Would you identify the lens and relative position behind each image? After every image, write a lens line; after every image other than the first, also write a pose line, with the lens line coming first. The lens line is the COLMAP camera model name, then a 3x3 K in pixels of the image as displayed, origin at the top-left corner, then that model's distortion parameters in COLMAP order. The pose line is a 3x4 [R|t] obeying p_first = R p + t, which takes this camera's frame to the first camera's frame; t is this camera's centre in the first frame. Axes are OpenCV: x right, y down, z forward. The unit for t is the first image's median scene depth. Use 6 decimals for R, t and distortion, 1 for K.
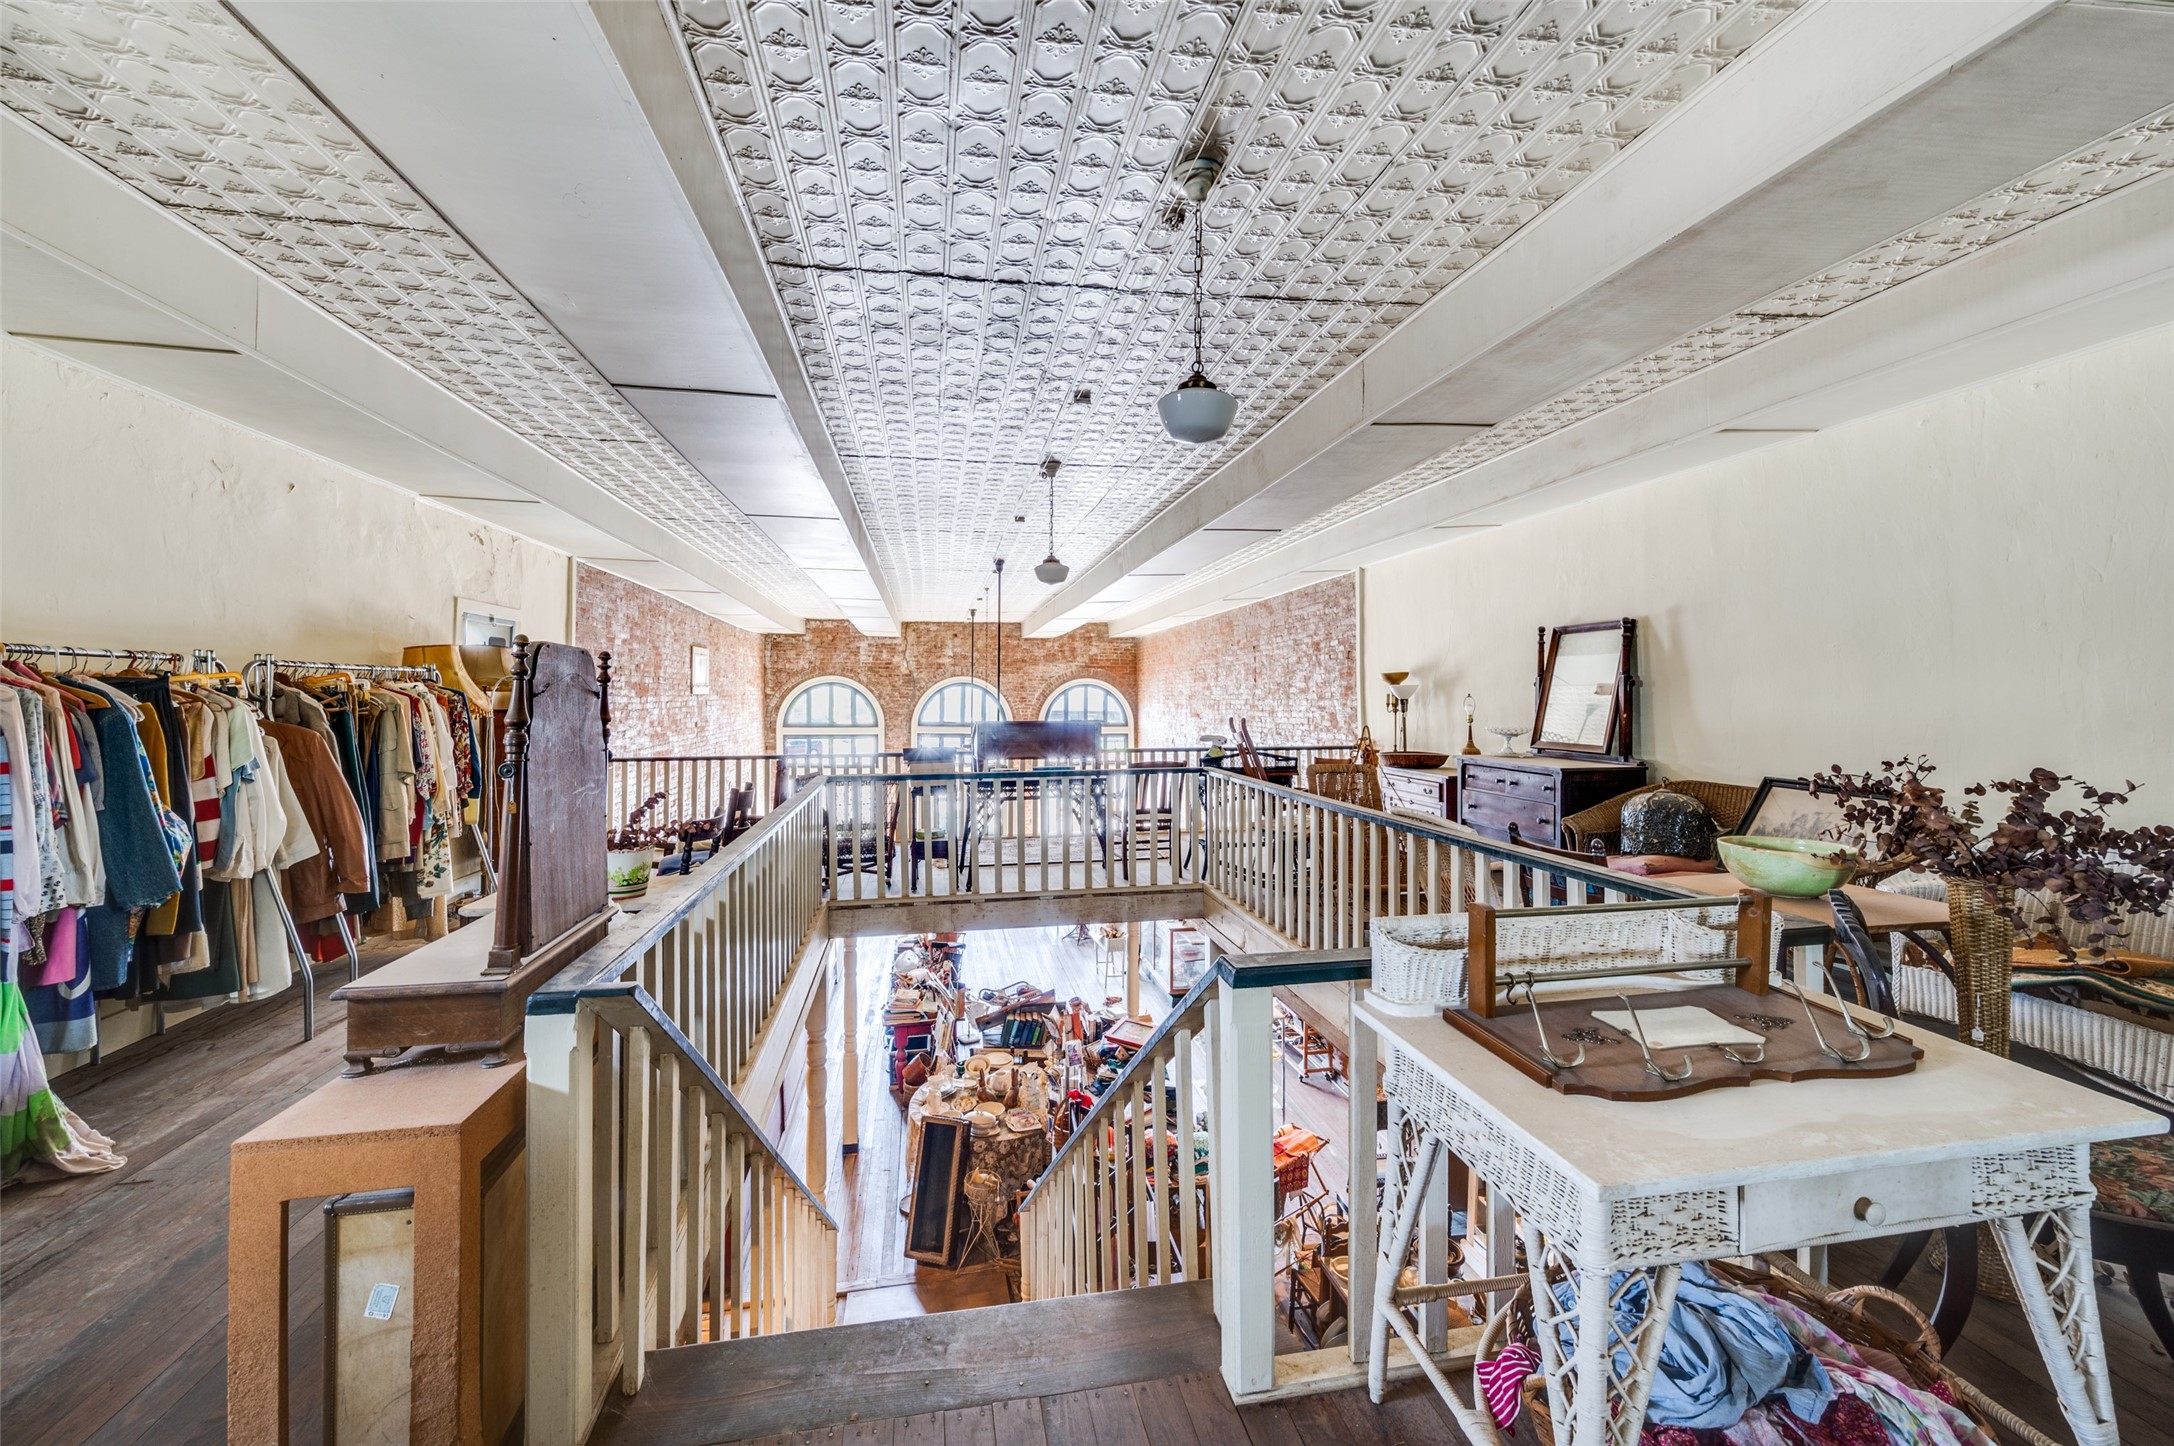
lens RADIAL K [[875.8, 0, 1090.6], [0, 875.8, 707.7], [0, 0, 1]] dist [-0.001648, -0.000511]
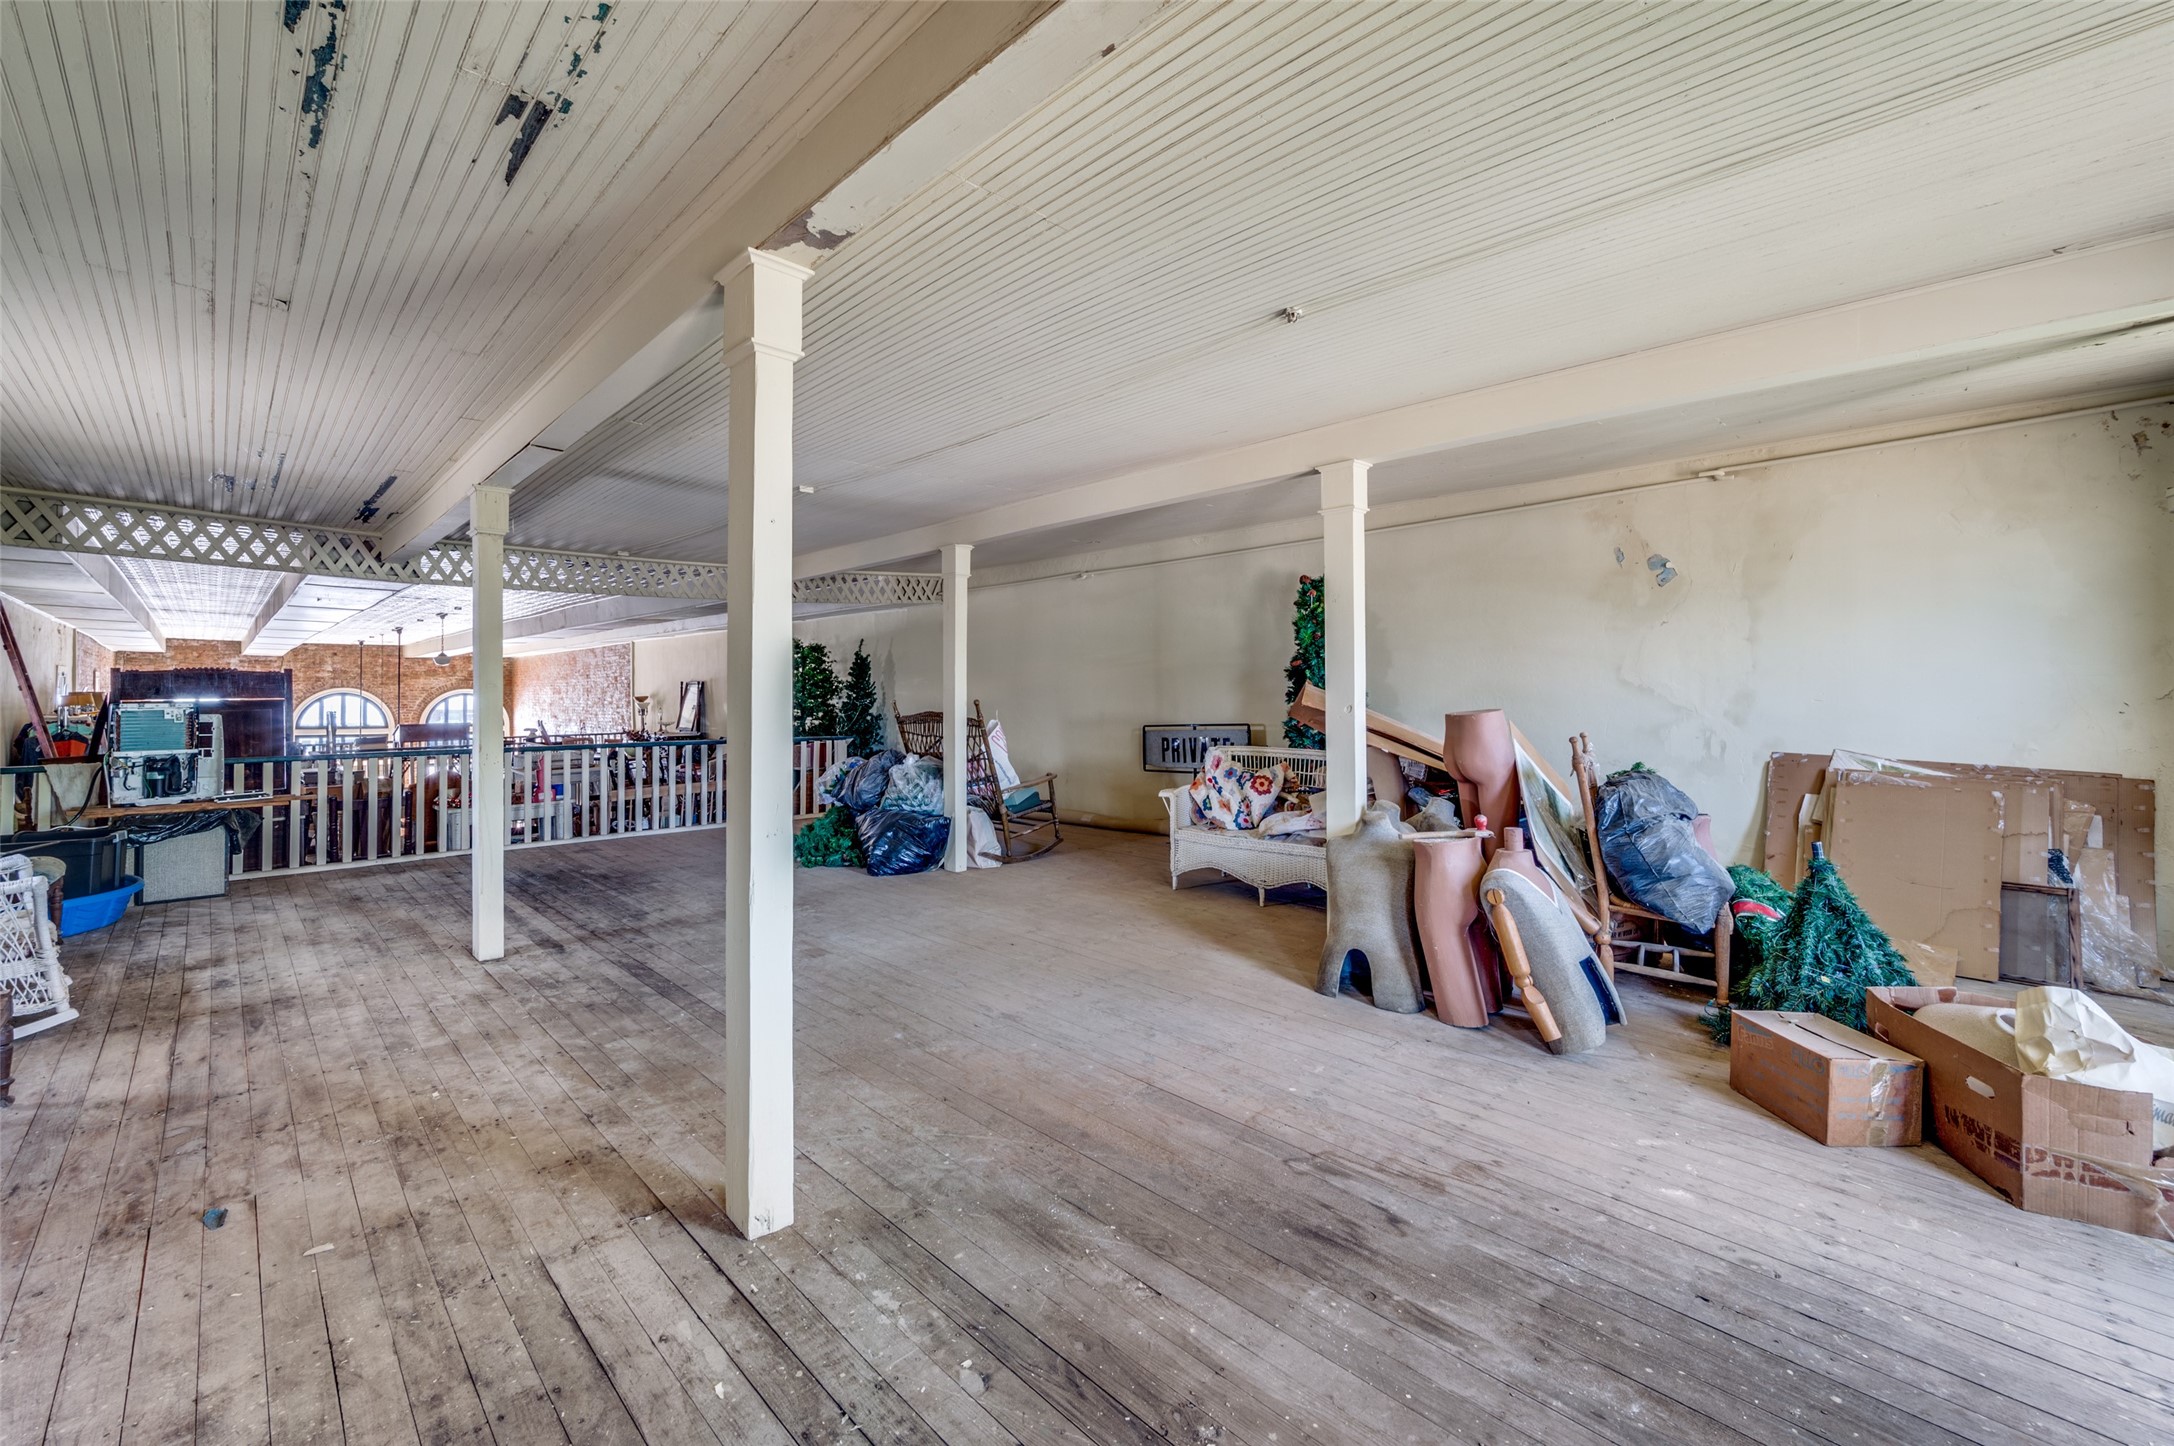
lens RADIAL K [[875.8, 0, 1087.0], [0, 875.8, 700.6], [0, 0, 1]] dist [-0.001648, -0.000511]
pose [[0.823328, -0.005930, 0.567534, 0.025326], [0.006561, 0.999978, 0.000929, -0.016458], [-0.567527, 0.002959, 0.823349, -0.859779]]
